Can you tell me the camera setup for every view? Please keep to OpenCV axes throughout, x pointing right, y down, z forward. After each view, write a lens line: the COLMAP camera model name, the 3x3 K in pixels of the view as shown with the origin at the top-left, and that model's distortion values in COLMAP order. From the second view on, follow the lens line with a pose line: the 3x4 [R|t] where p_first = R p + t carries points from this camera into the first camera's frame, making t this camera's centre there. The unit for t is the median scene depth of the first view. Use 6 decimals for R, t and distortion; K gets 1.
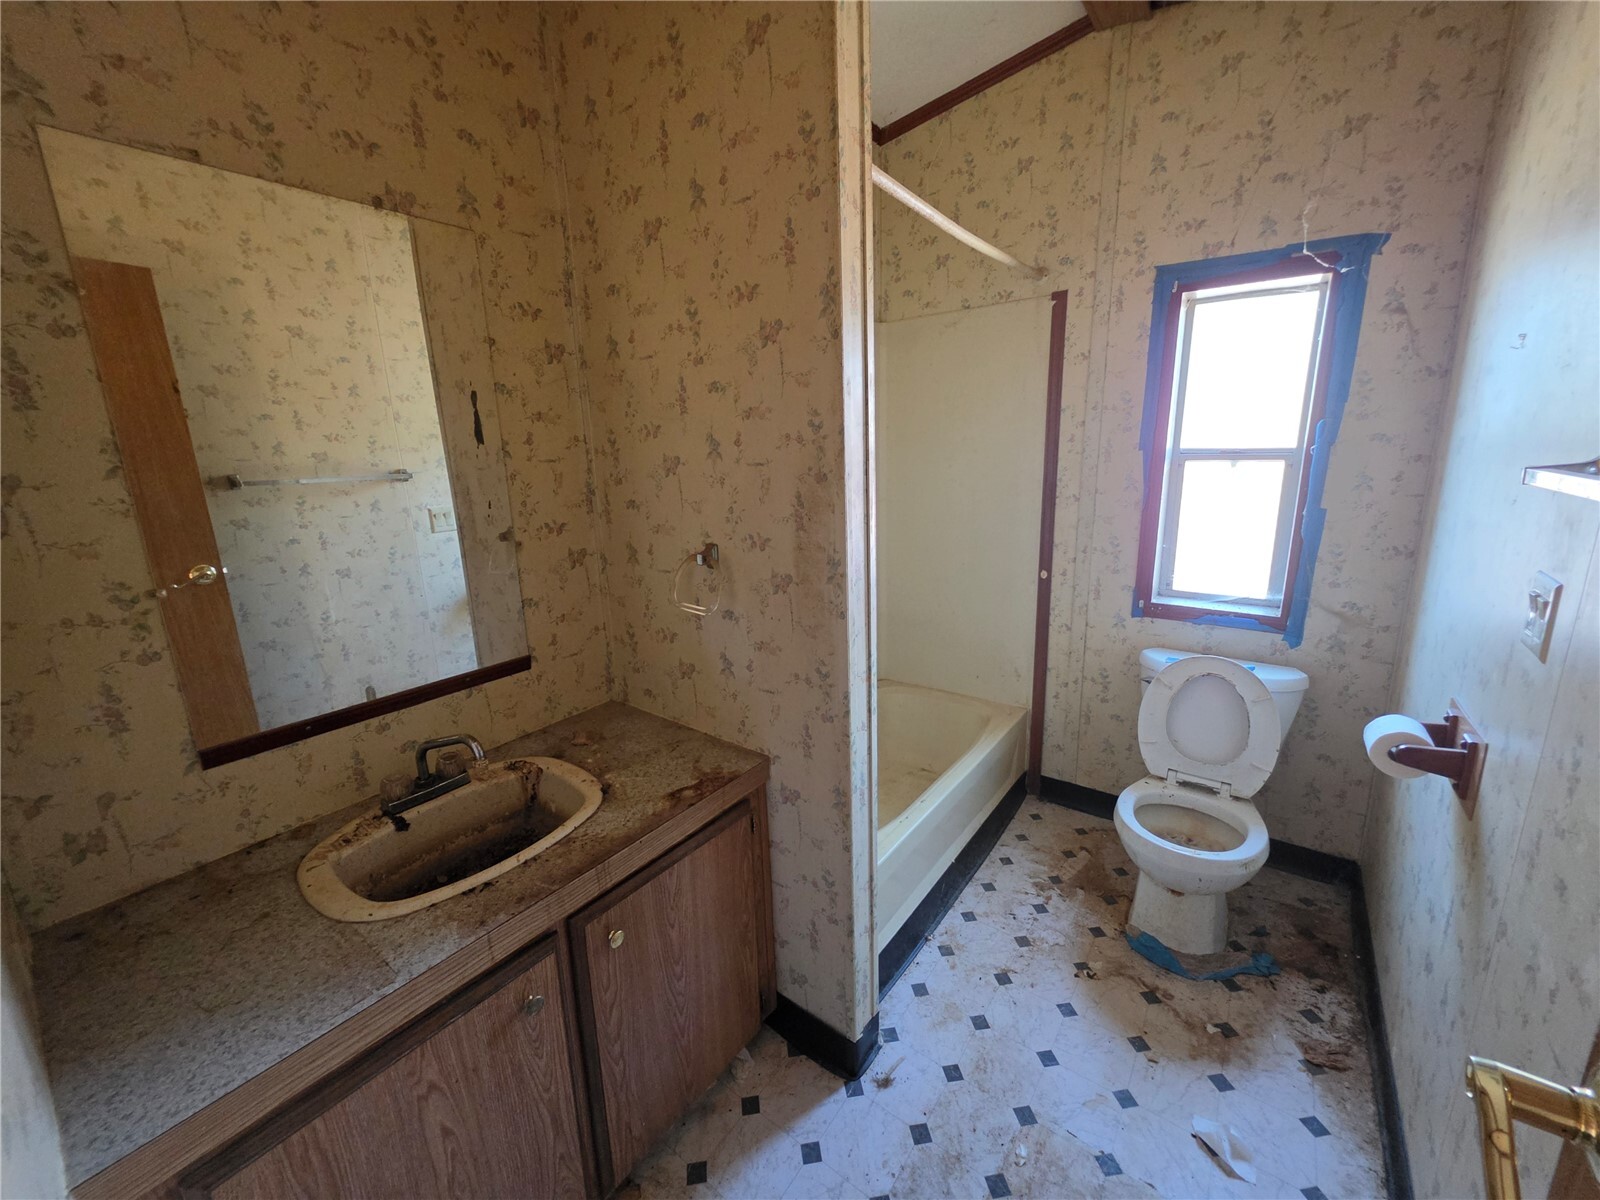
lens RADIAL K [[639.6, 0, 808.8], [0, 639.6, 596.0], [0, 0, 1]] dist [-0.003689, 0.001485]
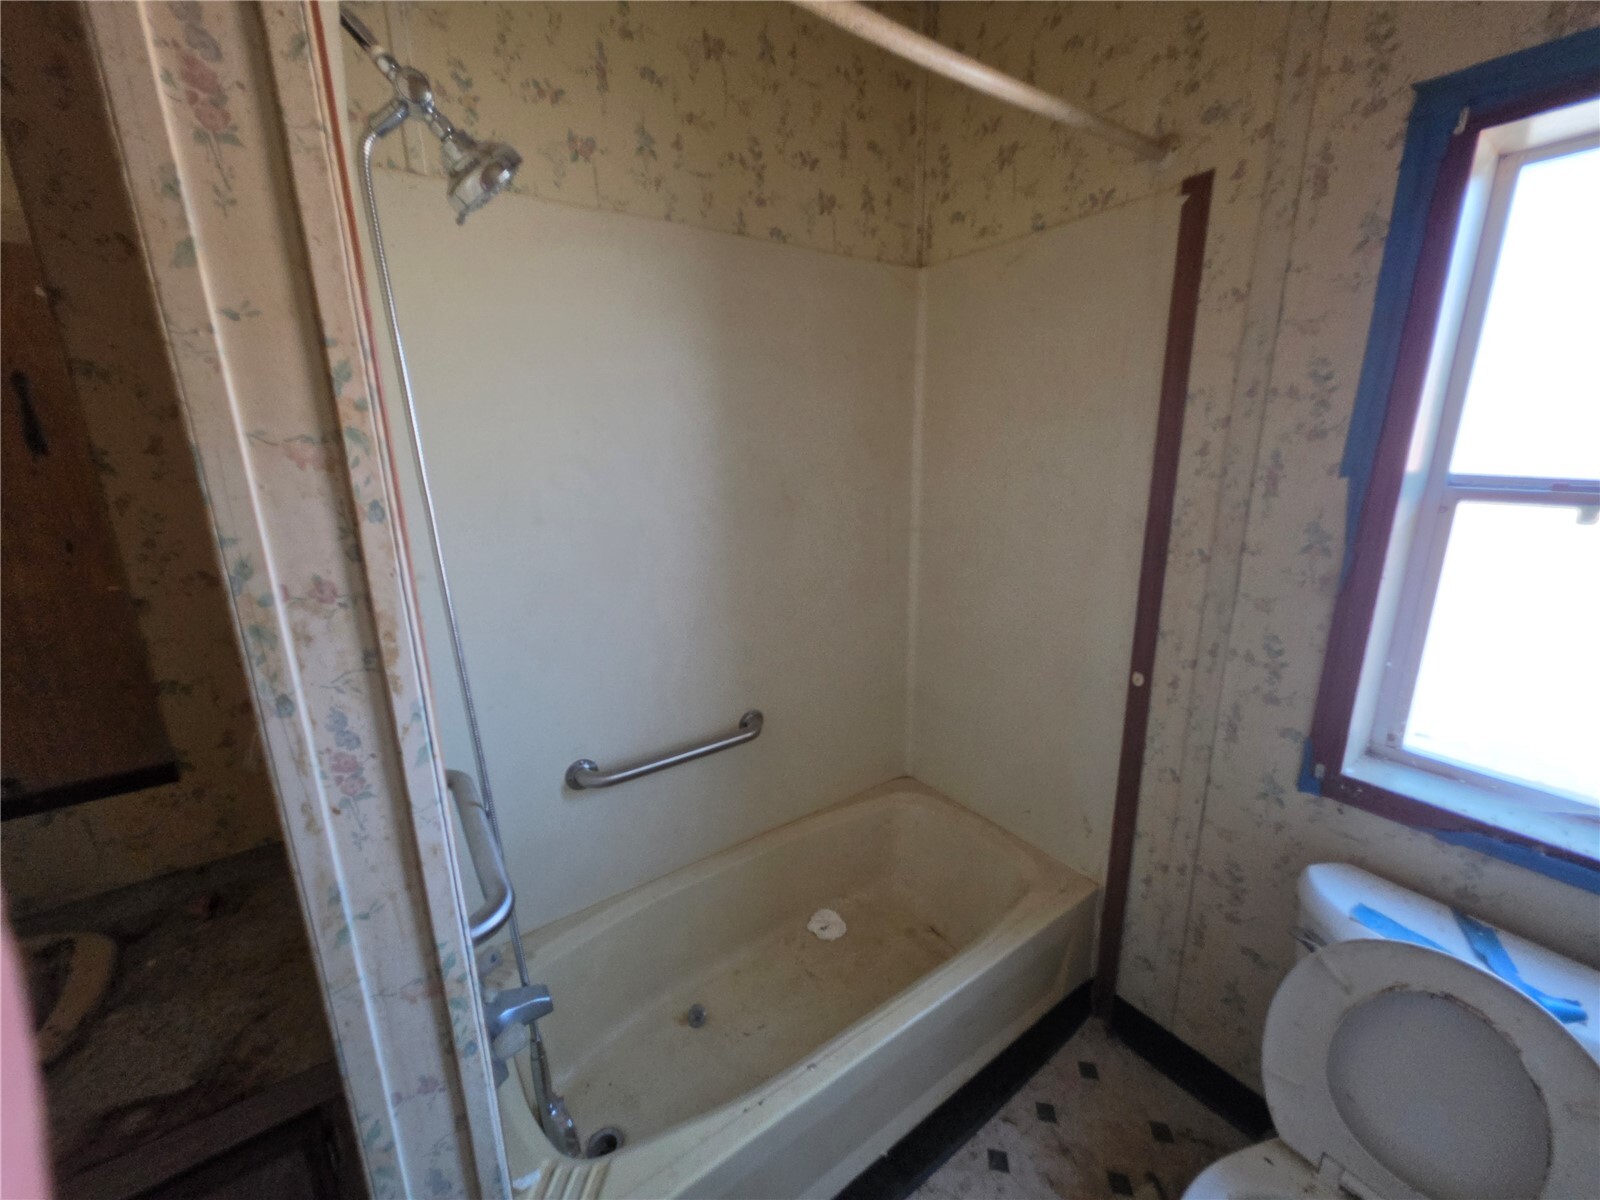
lens RADIAL K [[639.6, 0, 793.2], [0, 639.6, 597.9], [0, 0, 1]] dist [-0.003689, 0.001485]
pose [[0.948170, 0.089573, -0.304877, 0.256620], [-0.084062, 0.995972, 0.031185, -0.106626], [0.306443, -0.003940, 0.951881, 0.370453]]
